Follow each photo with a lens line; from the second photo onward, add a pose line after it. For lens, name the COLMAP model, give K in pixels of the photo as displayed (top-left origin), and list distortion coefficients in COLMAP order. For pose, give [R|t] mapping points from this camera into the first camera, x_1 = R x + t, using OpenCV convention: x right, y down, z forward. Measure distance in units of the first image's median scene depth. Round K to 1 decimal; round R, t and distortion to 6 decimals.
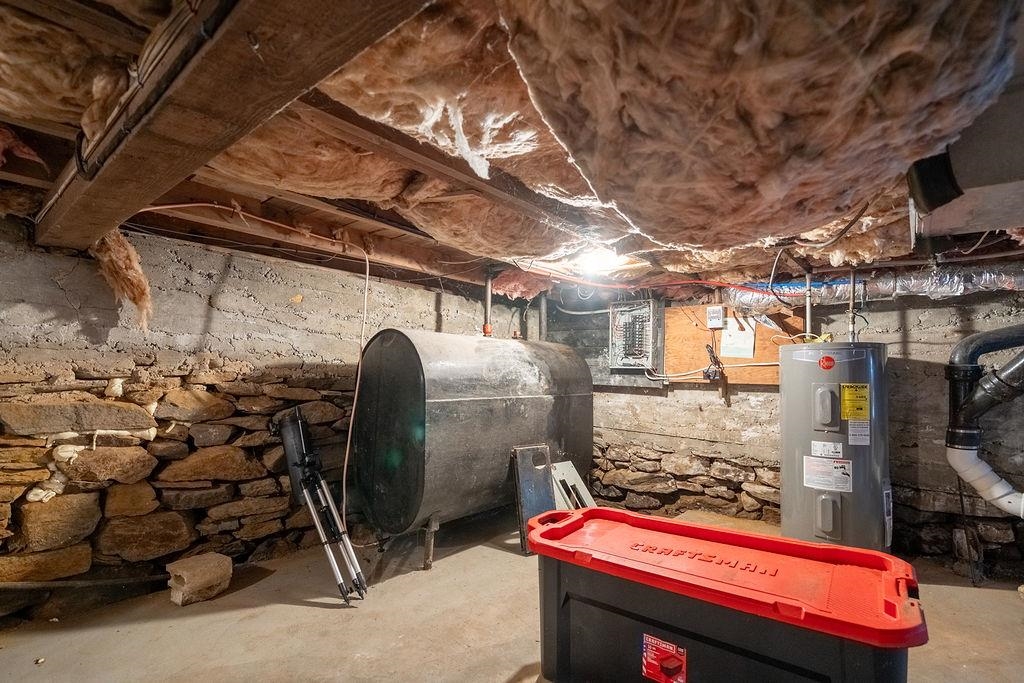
lens RADIAL K [[465.9, 0, 517.0], [0, 465.9, 361.5], [0, 0, 1]] dist [-0.000135, 0.000037]
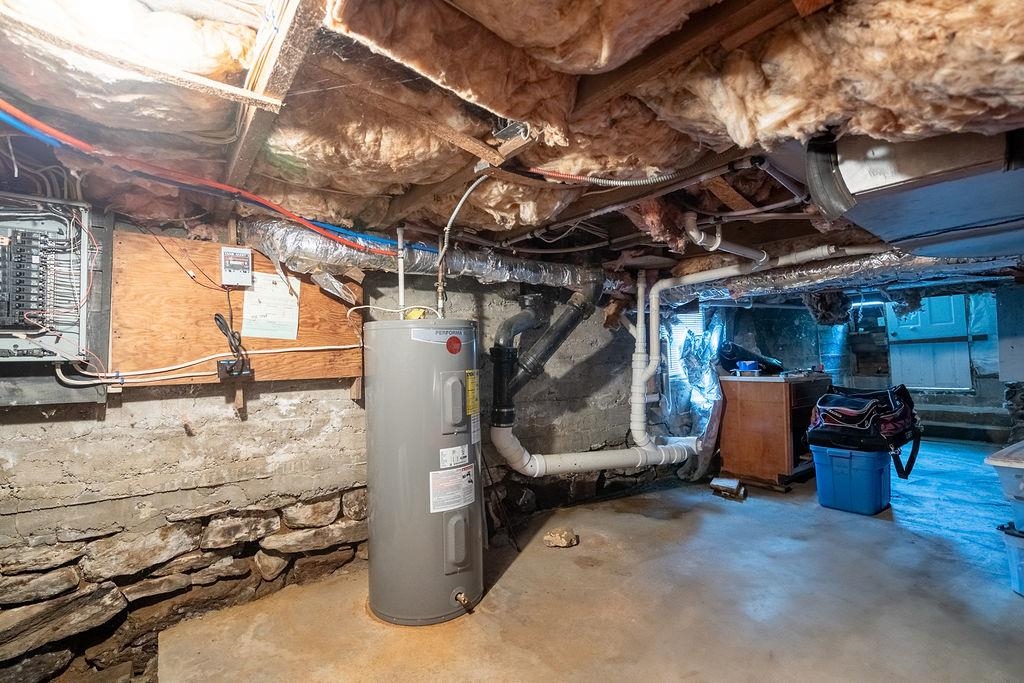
lens RADIAL K [[465.9, 0, 516.0], [0, 465.9, 340.7], [0, 0, 1]] dist [-0.000135, 0.000037]
pose [[0.213538, 0.011834, 0.976863, -0.056235], [0.003090, 0.999913, -0.012788, 0.003583], [-0.976930, 0.005749, 0.213483, 0.520715]]
